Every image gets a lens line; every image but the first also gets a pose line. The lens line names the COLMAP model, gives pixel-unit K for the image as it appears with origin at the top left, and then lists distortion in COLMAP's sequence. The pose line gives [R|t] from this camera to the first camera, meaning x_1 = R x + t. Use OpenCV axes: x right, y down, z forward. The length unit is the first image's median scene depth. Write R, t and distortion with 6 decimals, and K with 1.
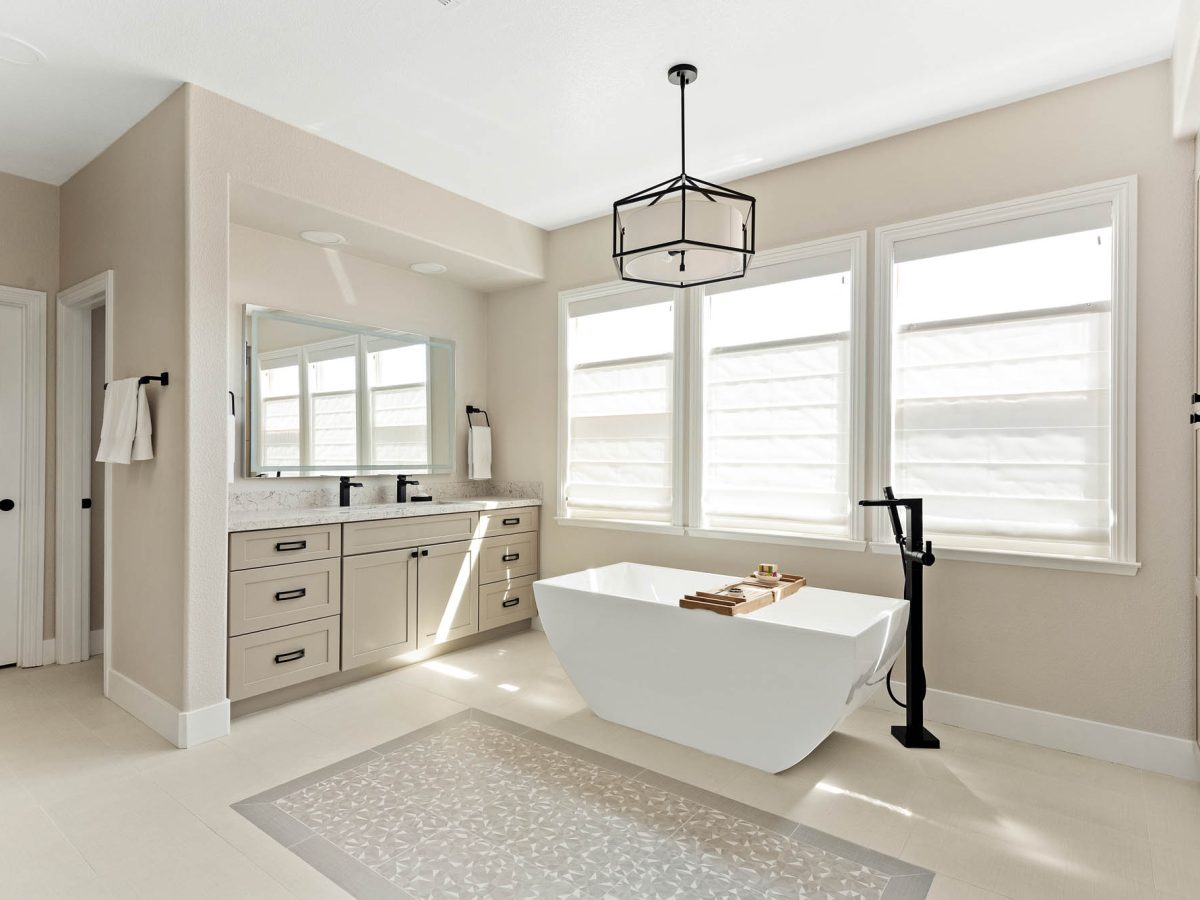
lens RADIAL K [[647.6, 0, 596.8], [0, 647.6, 453.8], [0, 0, 1]] dist [0.026223, -0.000452]
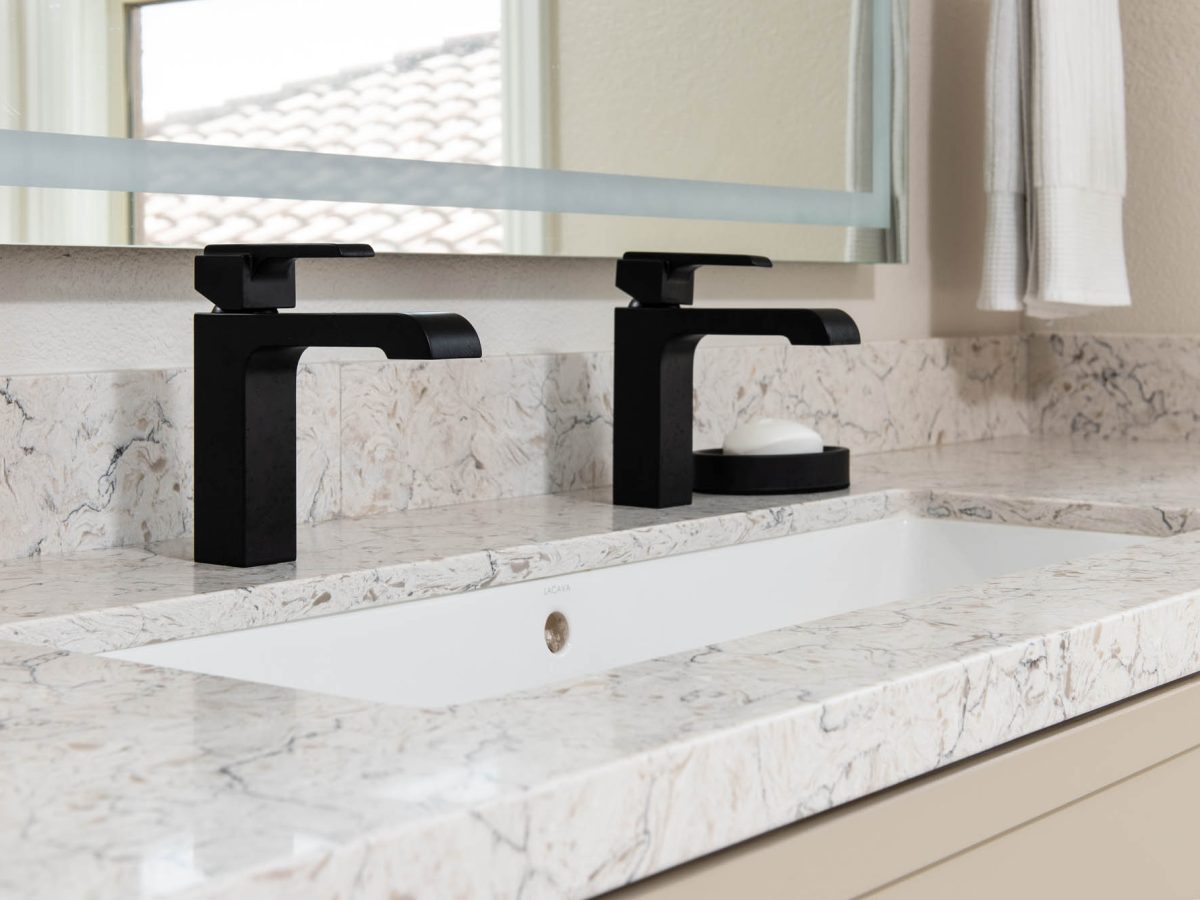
lens RADIAL K [[2137.8, 0, 600.0], [0, 2137.8, 450.0], [0, 0, 1]] dist [0.012588, -0.003902]
pose [[0.999922, 0.000844, 0.012481, -0.343419], [-0.001861, 0.996656, 0.081695, 0.039000], [-0.012370, -0.081711, 0.996579, 0.698100]]
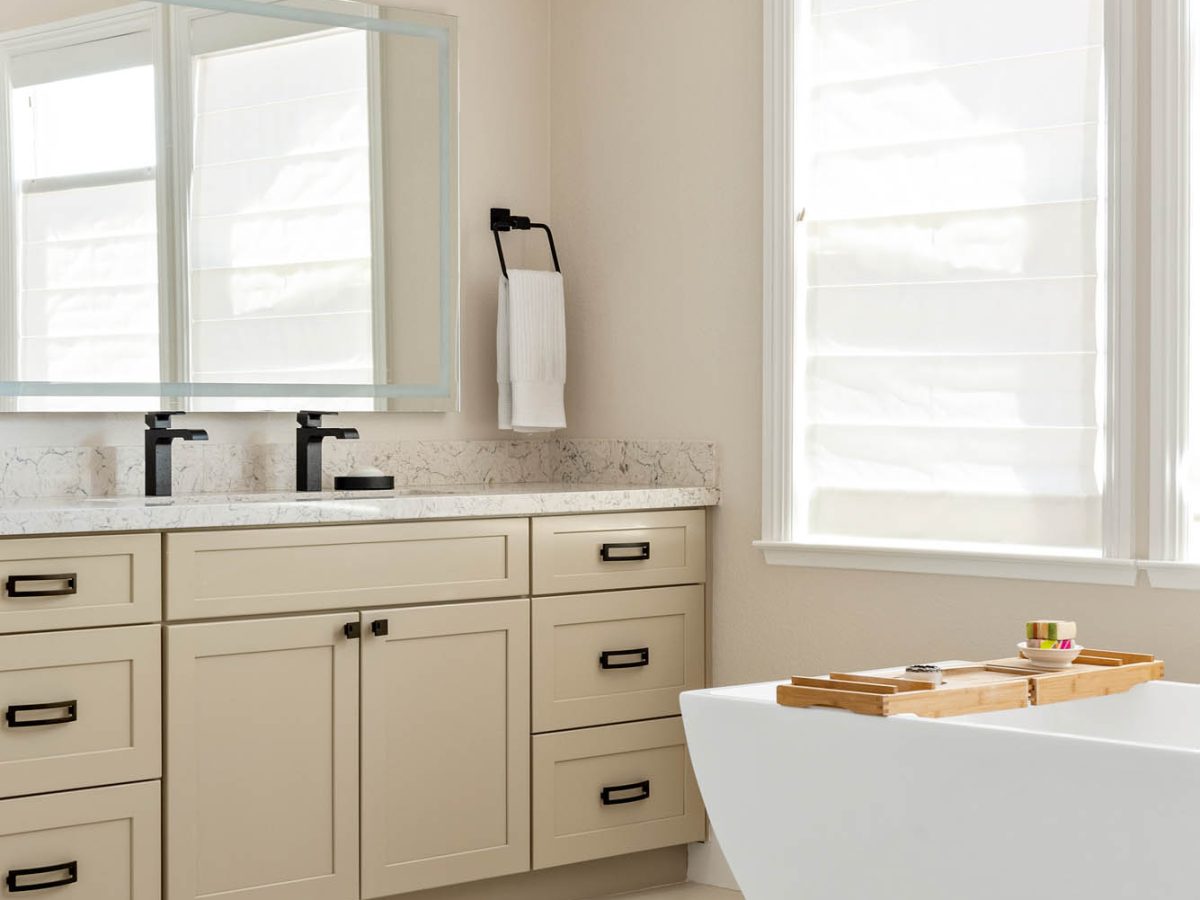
lens RADIAL K [[2444.1, 0, 600.0], [0, 2444.1, 450.0], [0, 0, 1]] dist [-0.003358, -0.045116]
pose [[0.988879, -0.001294, -0.148715, 0.048825], [0.004359, 0.999785, 0.020285, 0.029733], [0.148657, -0.020708, 0.988672, -0.282542]]
